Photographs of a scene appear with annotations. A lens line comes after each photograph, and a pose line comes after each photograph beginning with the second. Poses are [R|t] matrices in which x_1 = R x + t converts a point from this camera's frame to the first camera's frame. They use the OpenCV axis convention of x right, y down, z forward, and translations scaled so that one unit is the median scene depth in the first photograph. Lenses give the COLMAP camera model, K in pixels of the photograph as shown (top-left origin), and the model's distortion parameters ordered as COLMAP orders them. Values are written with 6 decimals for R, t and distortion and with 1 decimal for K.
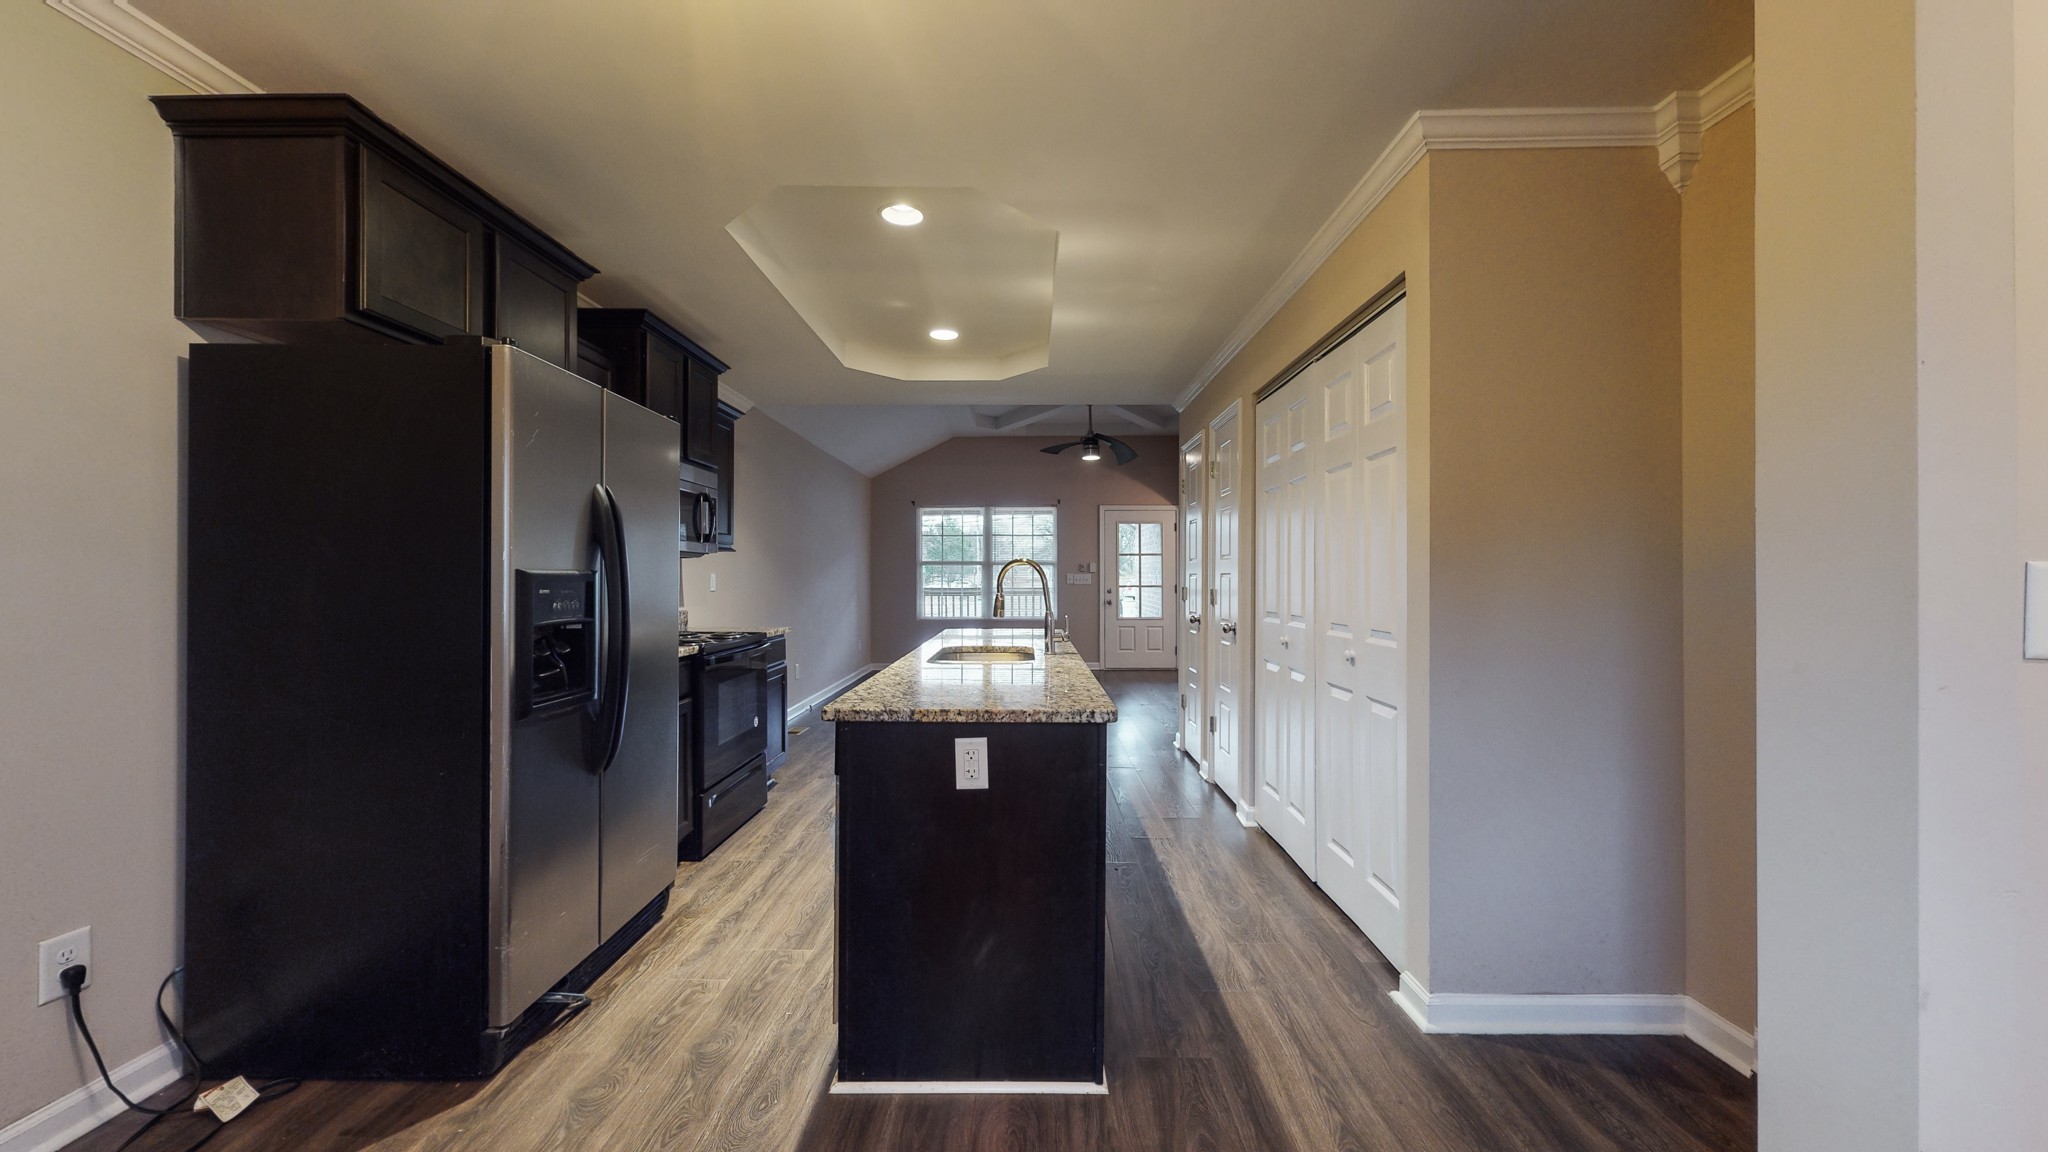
lens RADIAL K [[750.9, 0, 1023.8], [0, 750.9, 577.7], [0, 0, 1]] dist [0.000518, 0.000024]
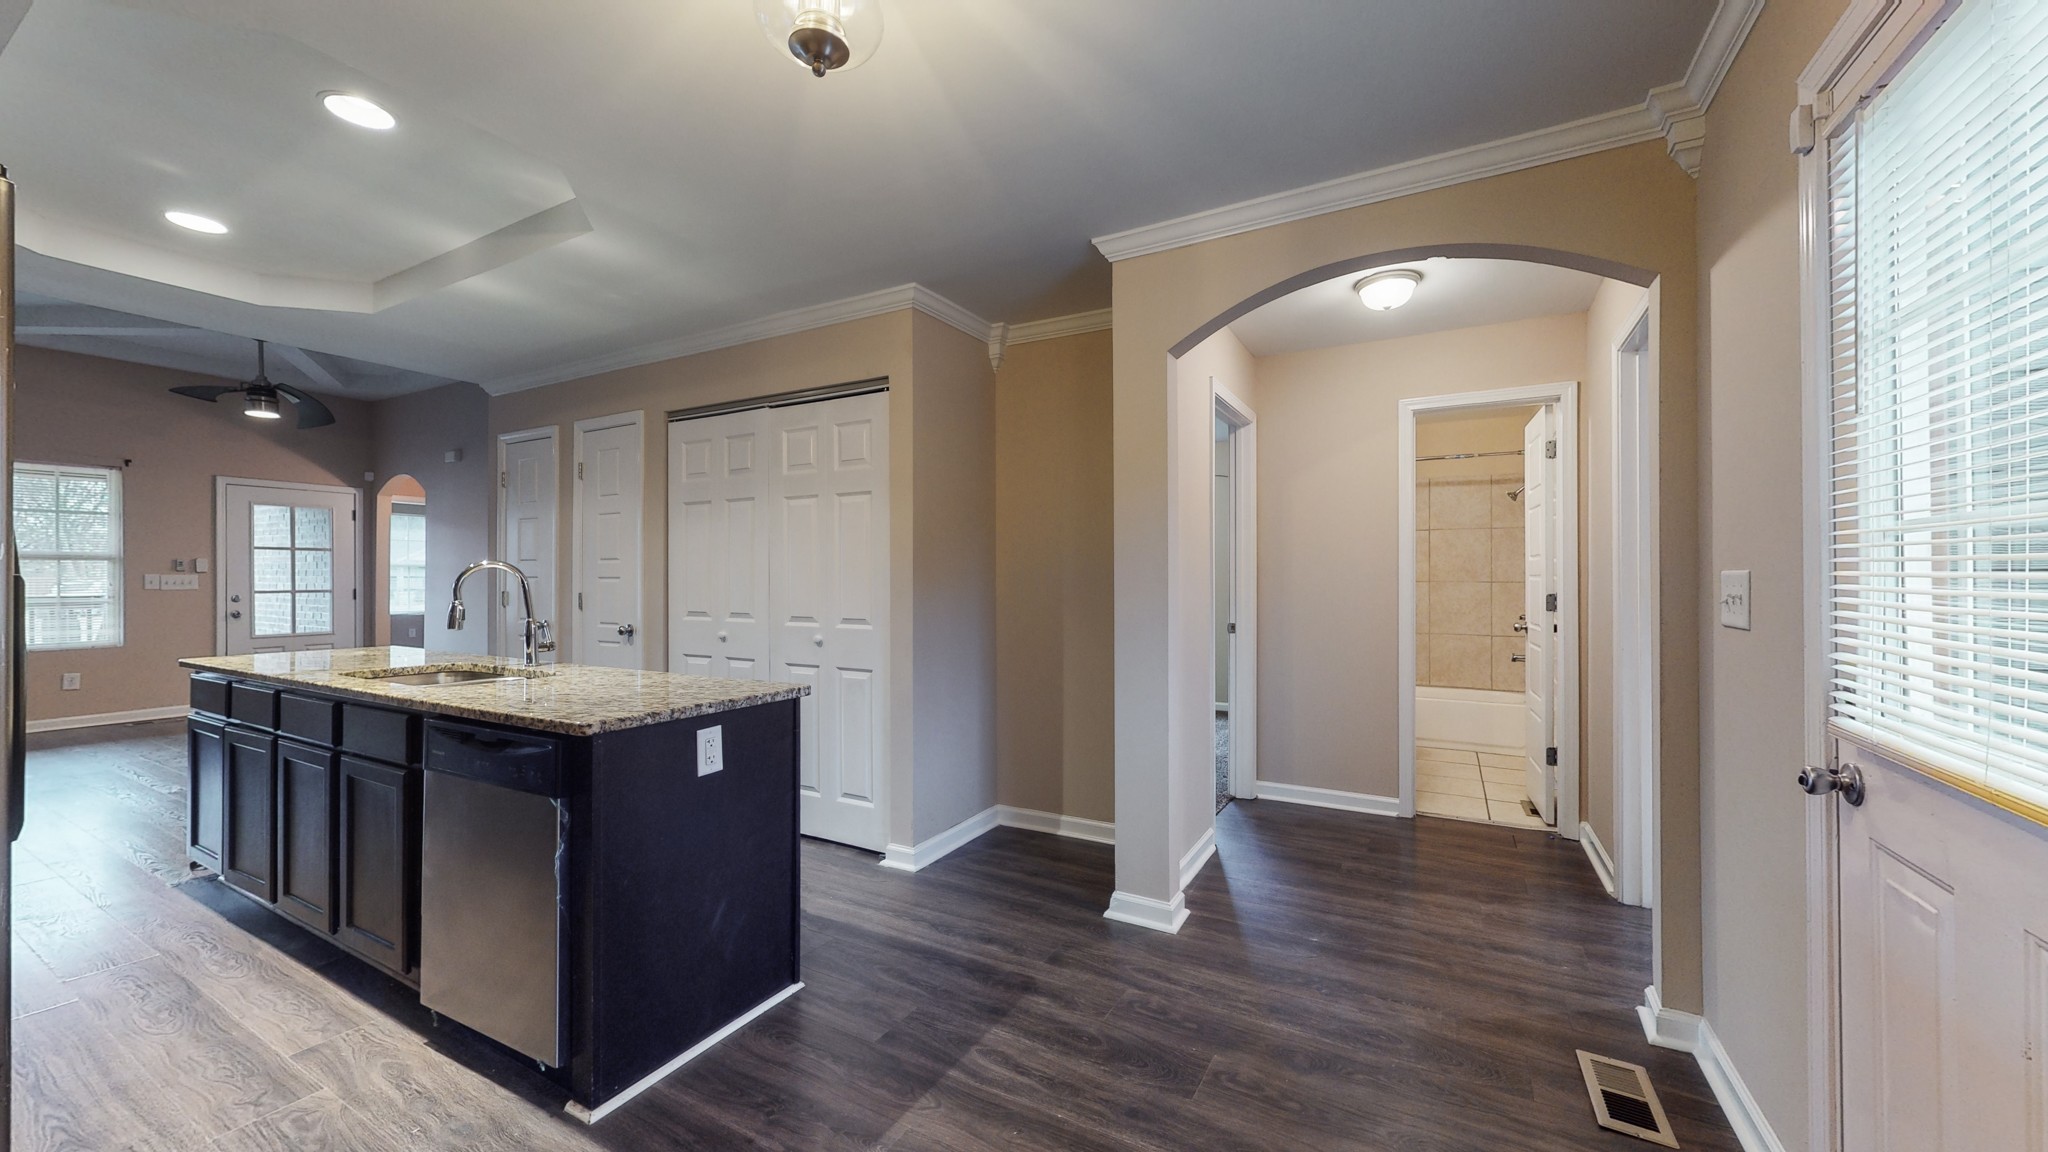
lens RADIAL K [[750.9, 0, 1023.8], [0, 750.9, 577.7], [0, 0, 1]] dist [0.000518, 0.000024]
pose [[0.479796, -0.001168, 0.877379, -0.562847], [0.001231, 0.999999, 0.000657, -0.006186], [-0.877379, 0.000765, 0.479797, 0.038815]]
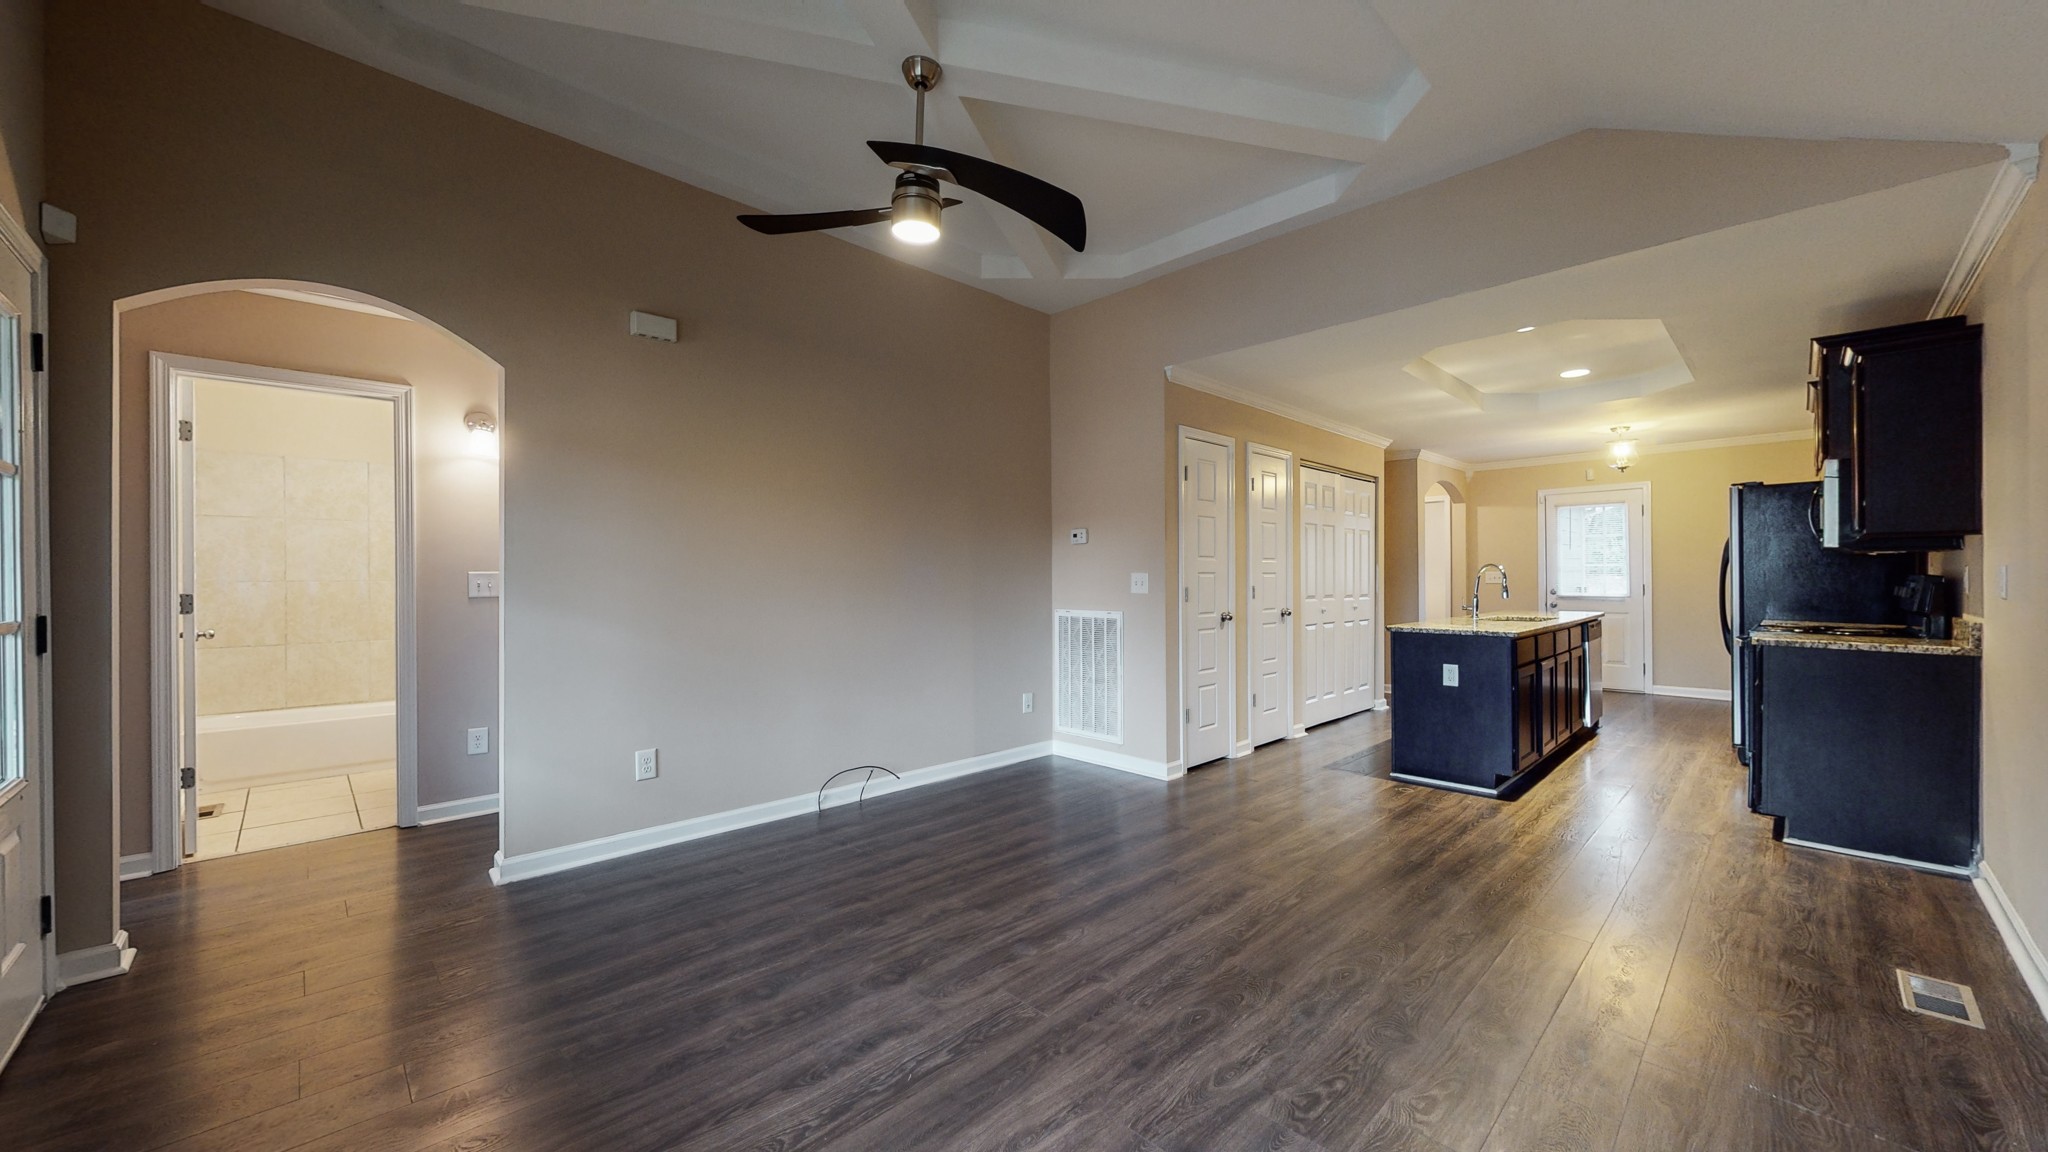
lens RADIAL K [[750.9, 0, 1023.8], [0, 750.9, 577.7], [0, 0, 1]] dist [0.000518, 0.000024]
pose [[-0.702339, 0.000296, 0.711843, -0.568018], [0.004278, 0.999984, 0.003805, -0.004827], [-0.711830, 0.005718, -0.702329, 3.540799]]
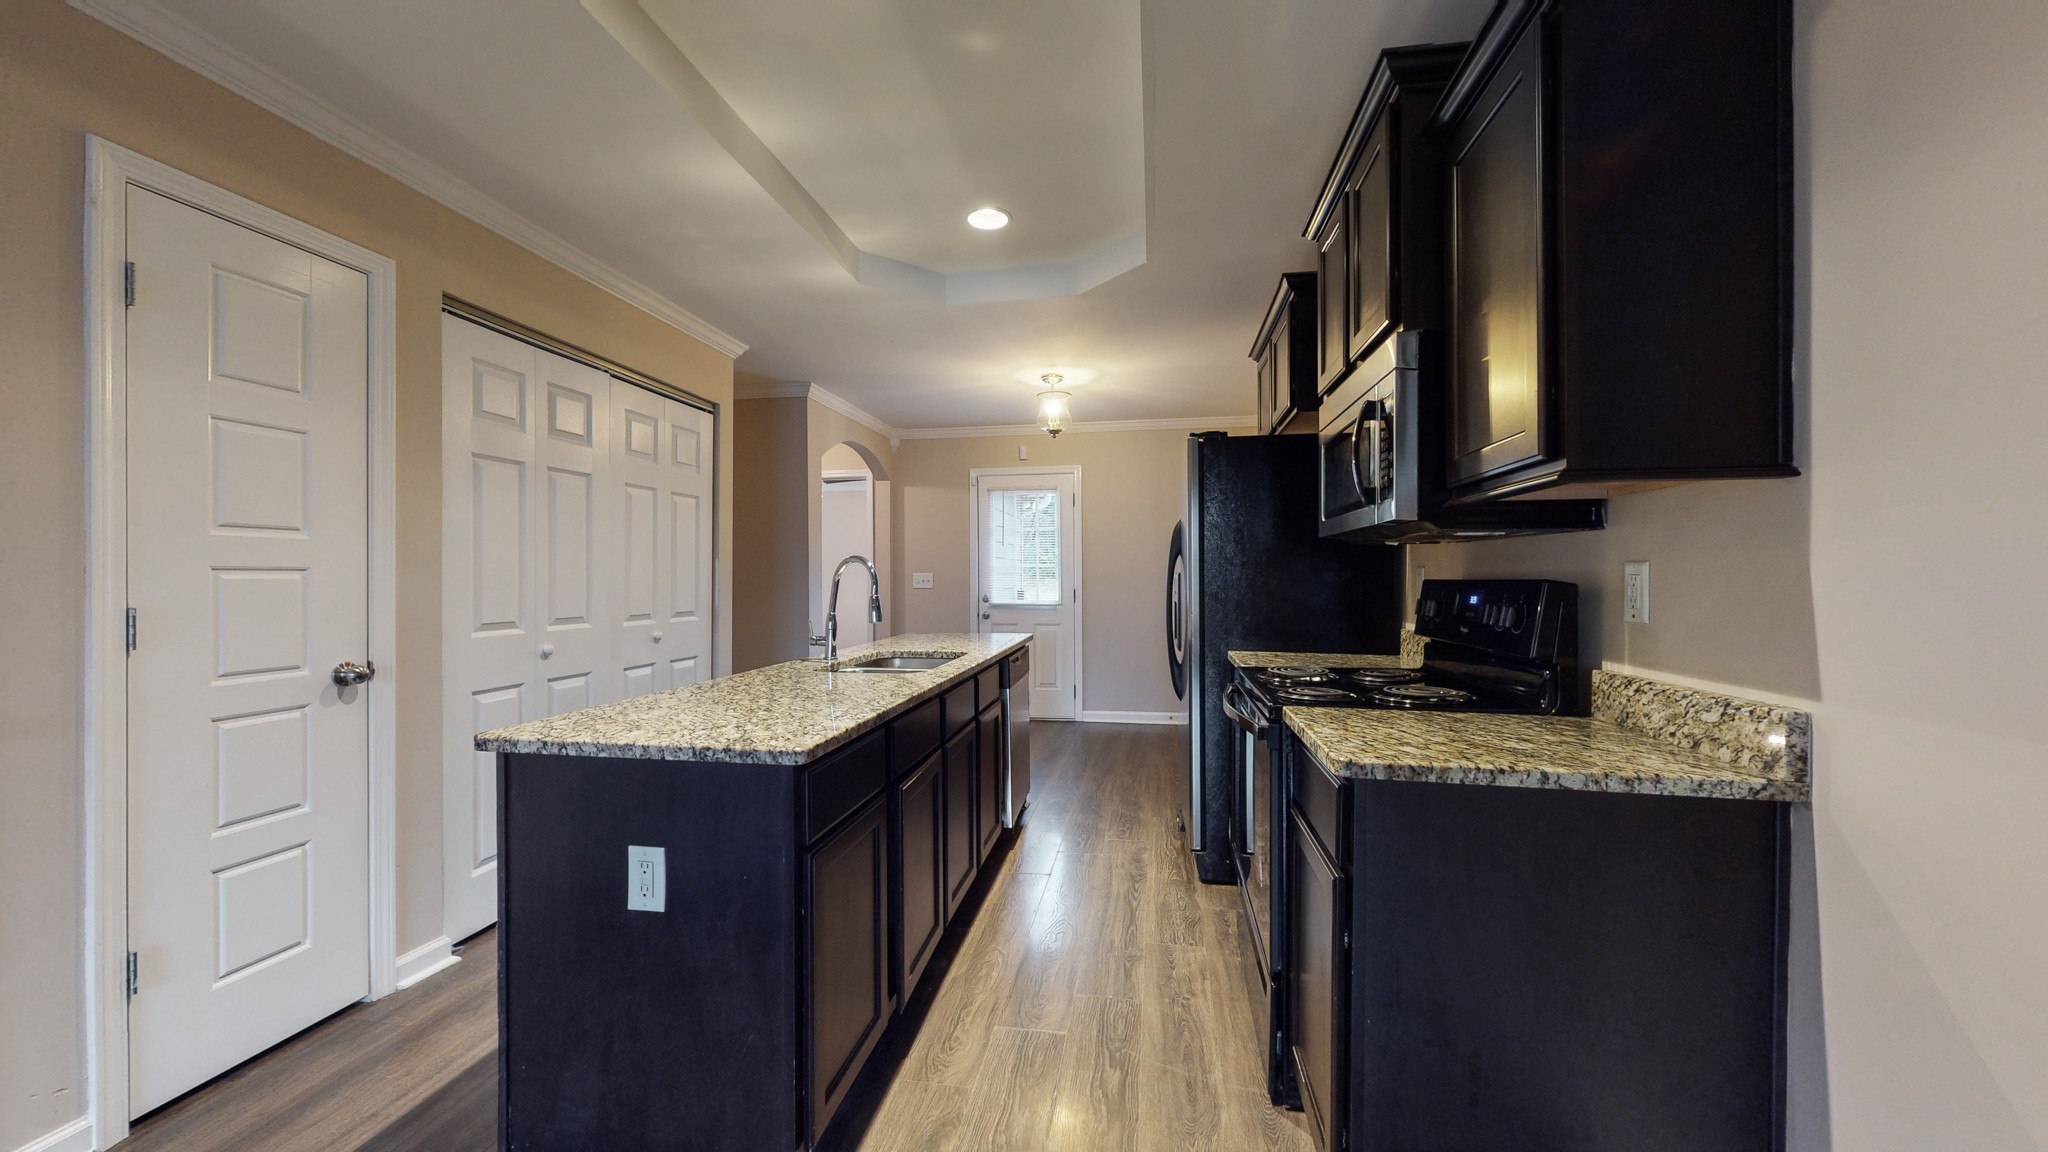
lens RADIAL K [[750.9, 0, 1023.8], [0, 750.9, 577.7], [0, 0, 1]] dist [0.000518, 0.000024]
pose [[-0.986984, -0.001018, 0.160813, -0.410542], [-0.000499, 0.999995, 0.003267, -0.002371], [-0.160816, 0.003145, -0.986979, 2.198522]]
